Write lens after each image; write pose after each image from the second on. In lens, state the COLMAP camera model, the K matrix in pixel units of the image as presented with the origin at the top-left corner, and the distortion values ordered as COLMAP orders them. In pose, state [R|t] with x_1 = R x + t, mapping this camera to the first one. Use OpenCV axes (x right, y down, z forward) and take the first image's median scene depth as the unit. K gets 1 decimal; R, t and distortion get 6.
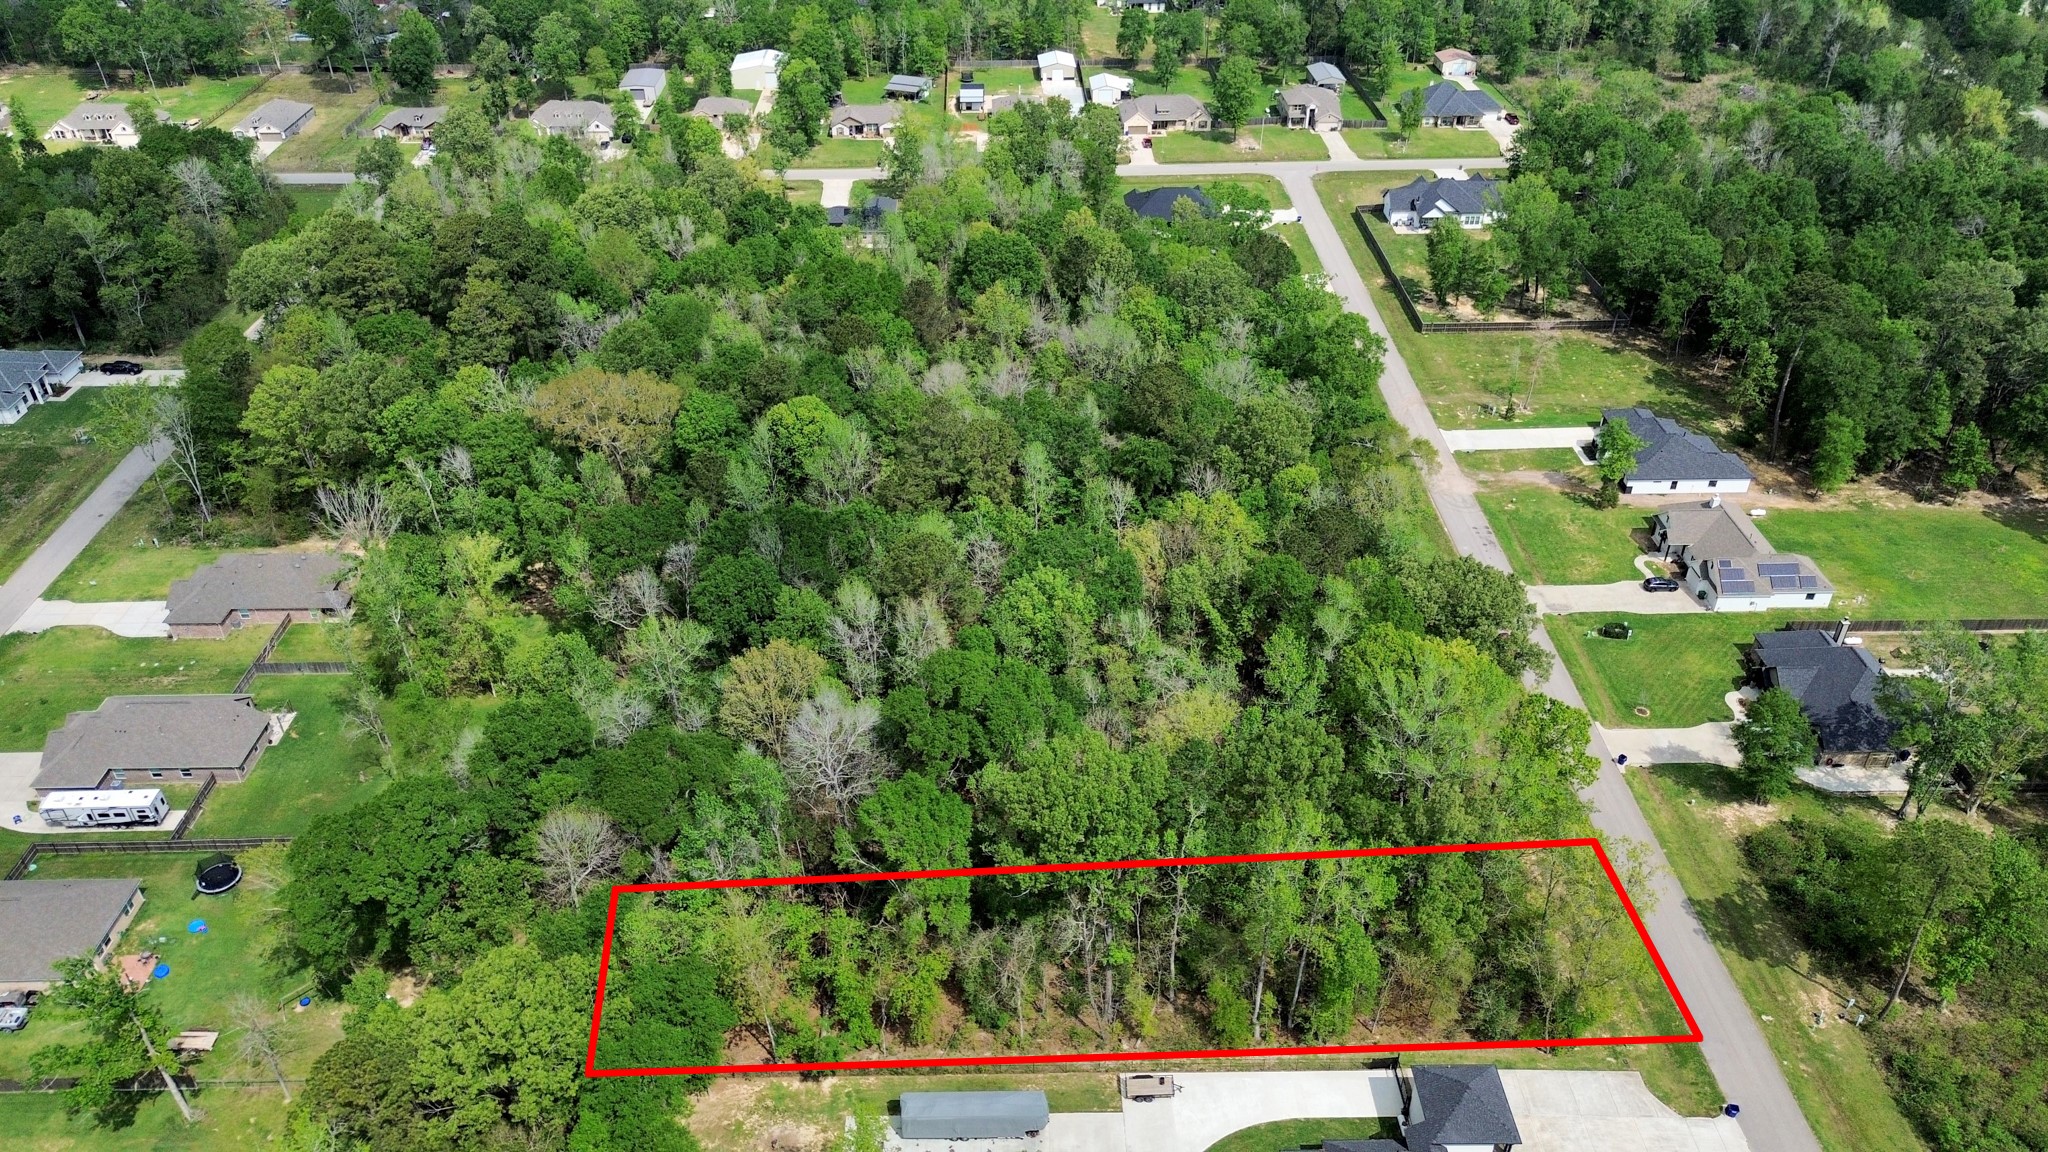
lens RADIAL K [[1449.0, 0, 1024.0], [0, 1449.0, 576.0], [0, 0, 1]] dist [0.073801, -0.071899]
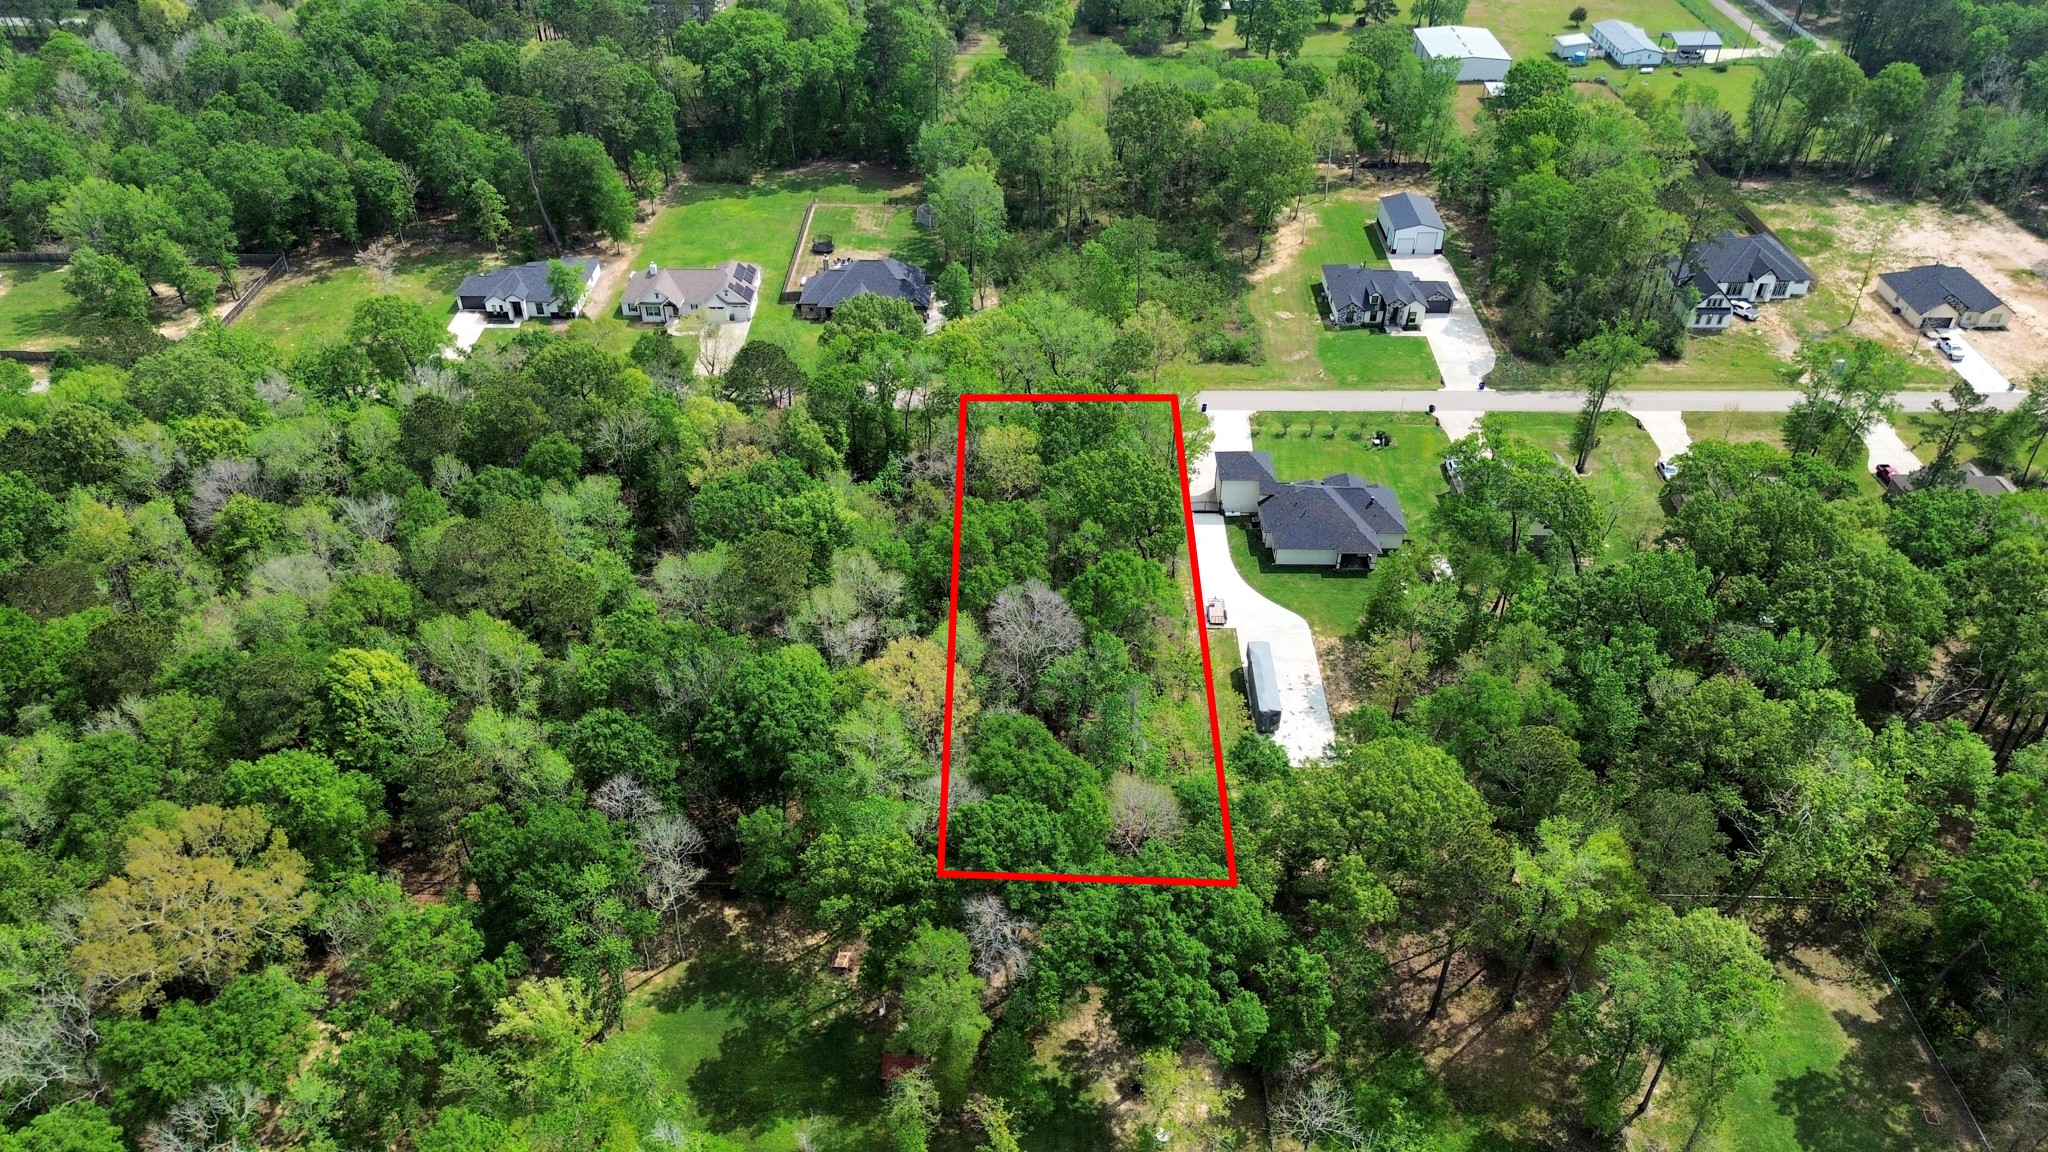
lens RADIAL K [[1458.8, 0, 1024.0], [0, 1458.8, 576.0], [0, 0, 1]] dist [0.085671, -0.093028]
pose [[0.023165, -0.592546, 0.805204, -0.633471], [0.564610, 0.672430, 0.478595, -0.276898], [-0.825032, 0.443540, 0.350134, 0.400910]]
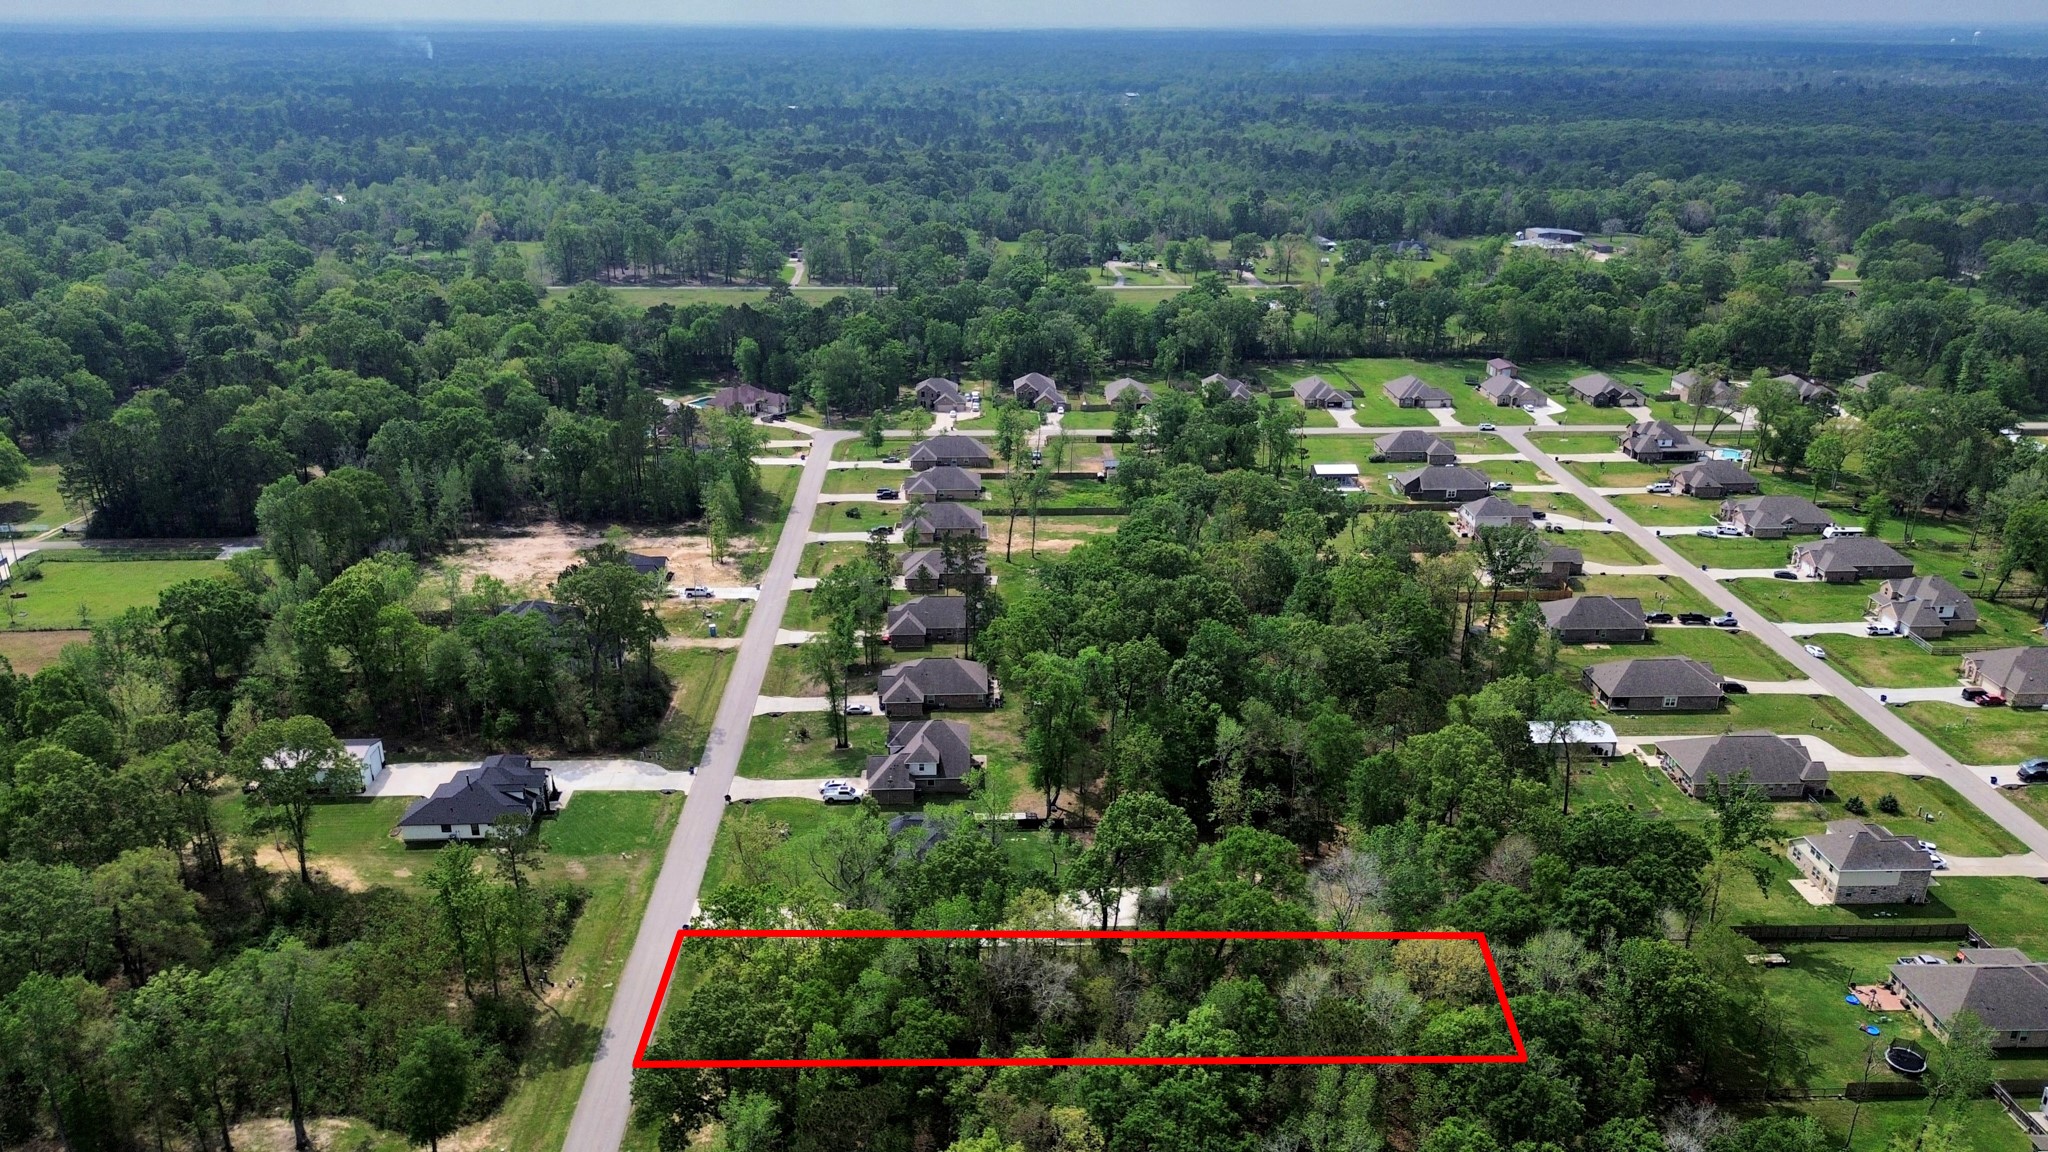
lens RADIAL K [[1458.8, 0, 1024.0], [0, 1458.8, 576.0], [0, 0, 1]] dist [0.085671, -0.093028]
pose [[-0.999766, 0.008989, -0.019663, 0.098262], [-0.011116, 0.566323, 0.824108, -0.660562], [0.018543, 0.824134, -0.566091, 0.949354]]
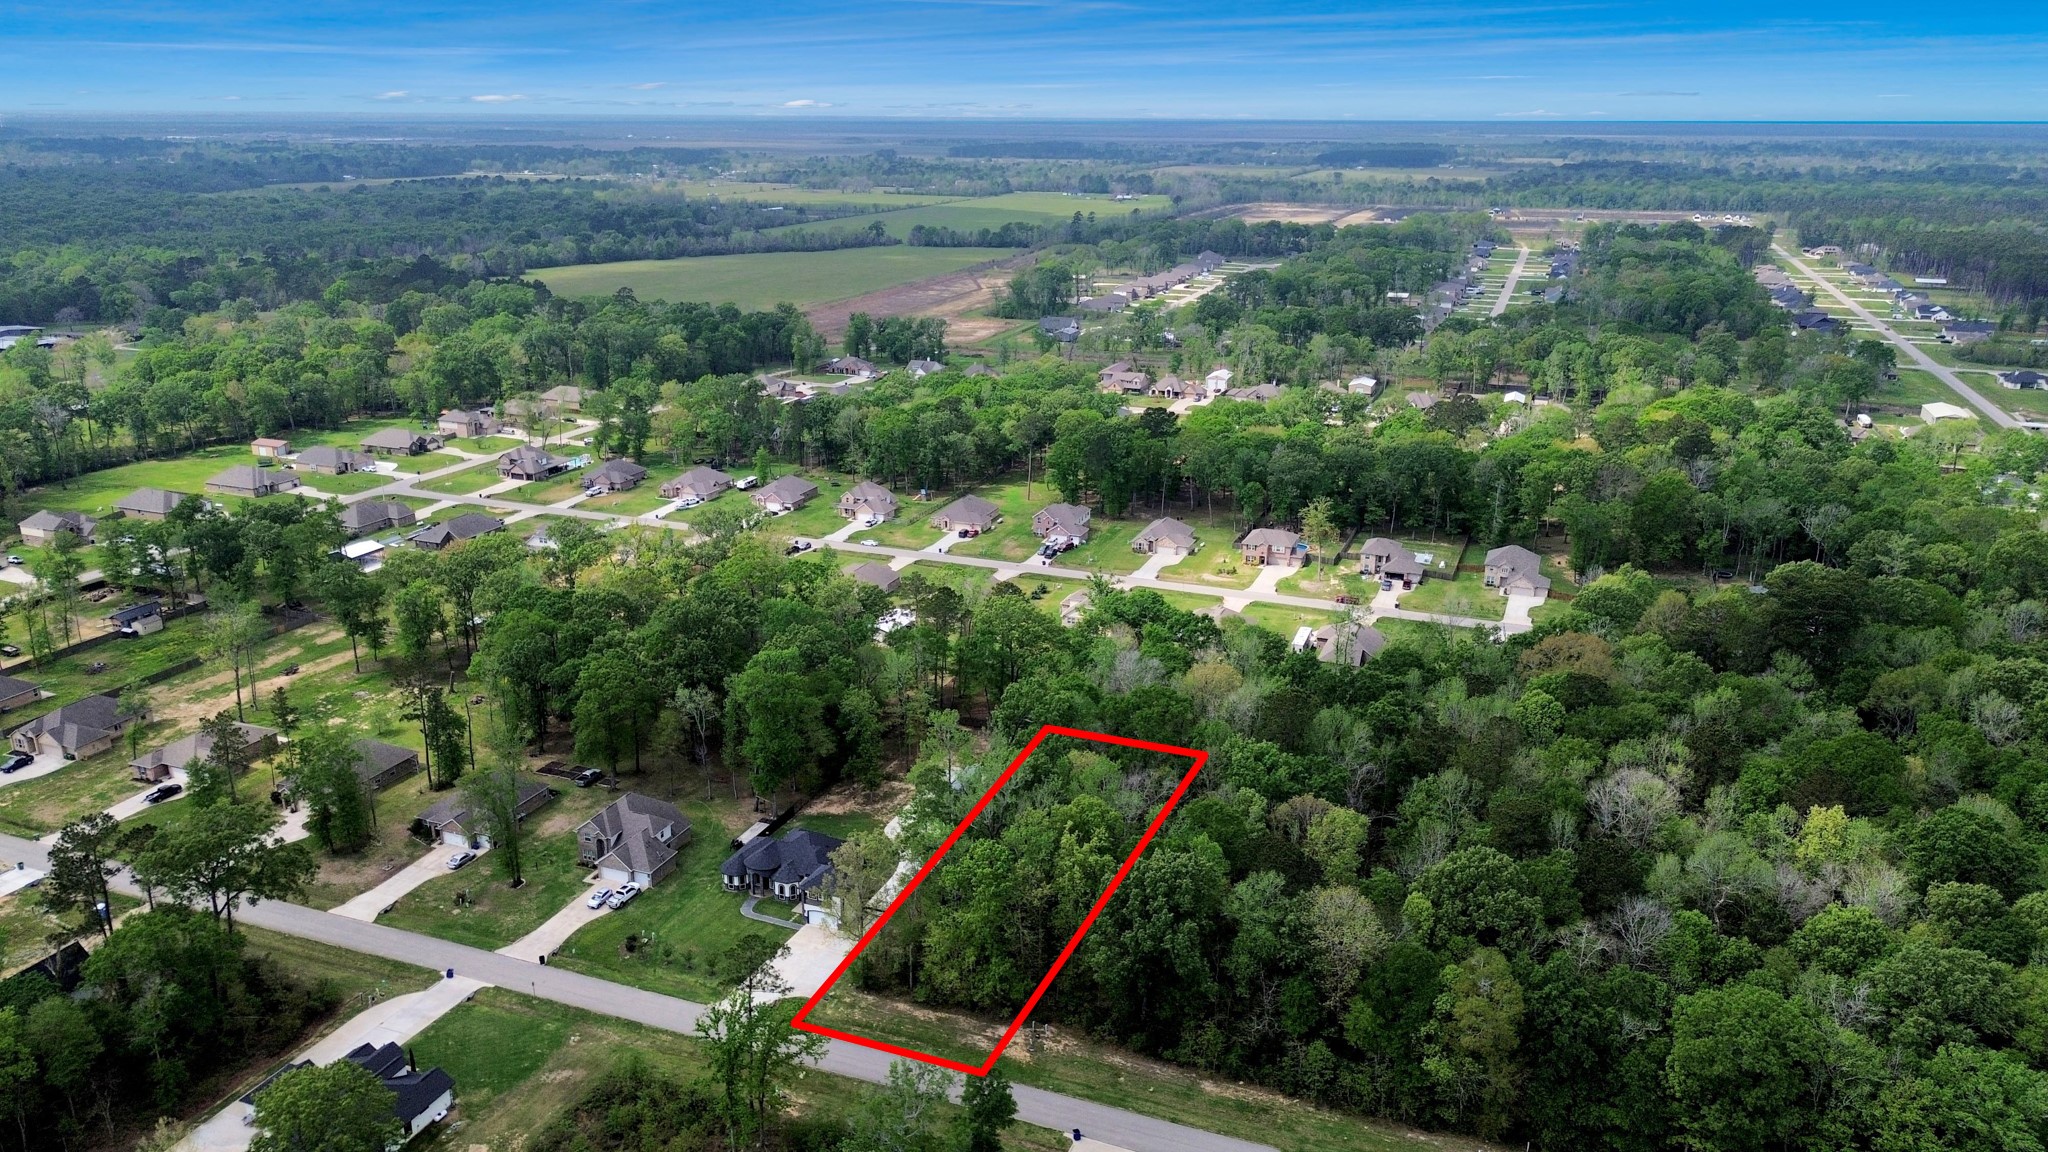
lens RADIAL K [[1449.0, 0, 1024.0], [0, 1449.0, 576.0], [0, 0, 1]] dist [0.073801, -0.071899]
pose [[-0.376495, 0.284181, -0.881755, 0.940398], [-0.530679, 0.714002, 0.456707, -0.461107], [0.759363, 0.639876, -0.118009, 0.664127]]
